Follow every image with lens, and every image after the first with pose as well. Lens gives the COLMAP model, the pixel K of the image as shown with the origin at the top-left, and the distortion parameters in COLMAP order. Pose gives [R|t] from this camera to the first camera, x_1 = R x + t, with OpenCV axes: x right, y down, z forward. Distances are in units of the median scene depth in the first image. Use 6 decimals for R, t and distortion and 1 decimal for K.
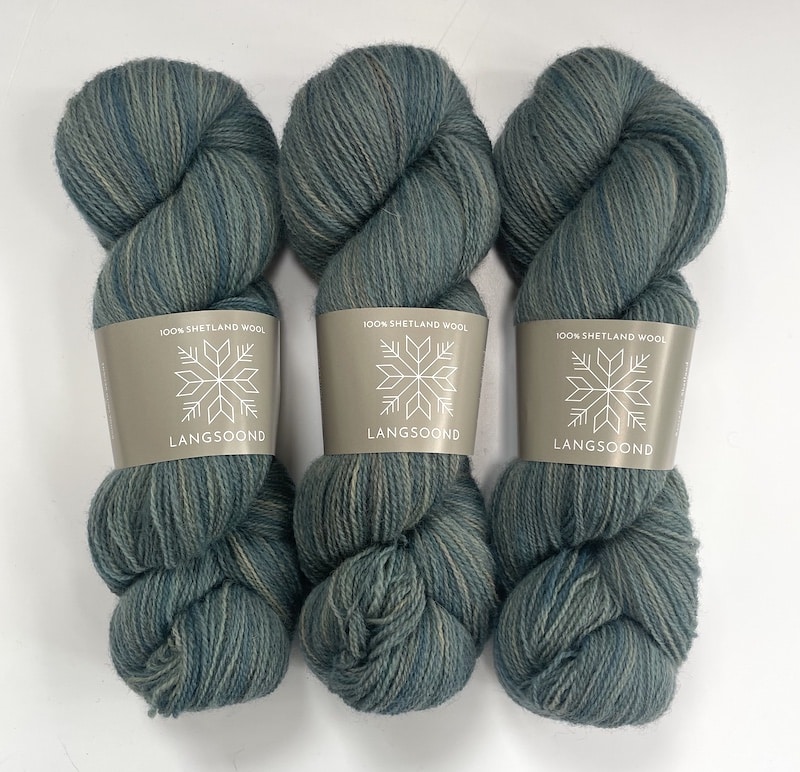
lens RADIAL K [[916.5, 0, 400.0], [0, 916.5, 386.0], [0, 0, 1]] dist [0.104961, -0.224851]
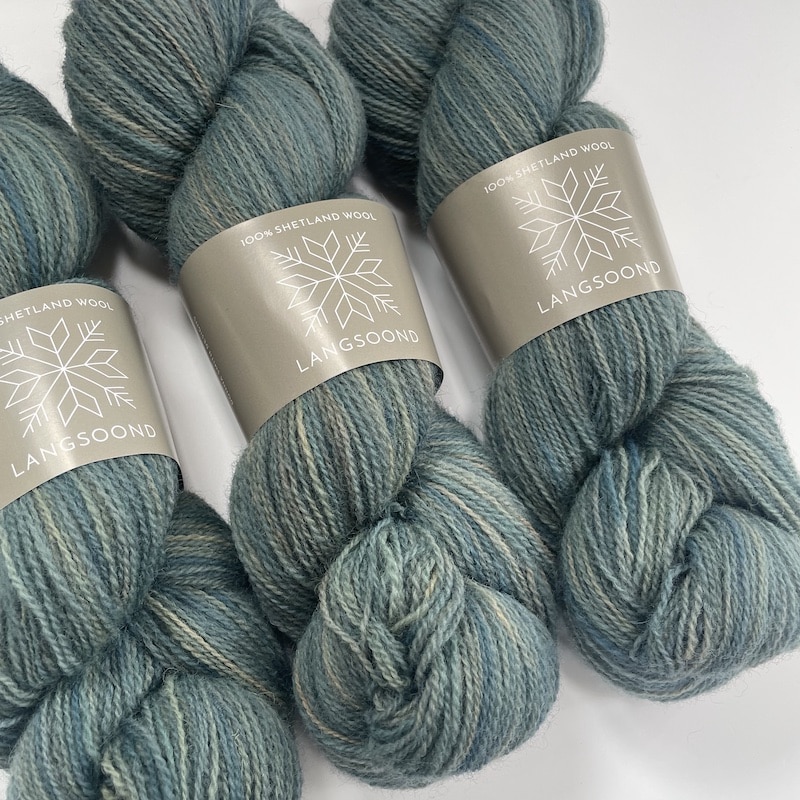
lens RADIAL K [[834.1, 0, 397.5], [0, 834.1, 410.7], [0, 0, 1]] dist [0.069607, -0.141118]
pose [[0.926008, -0.326336, 0.189775, -0.094219], [0.364767, 0.902967, -0.227145, 0.248978], [-0.097235, 0.279562, 0.955191, 0.384197]]
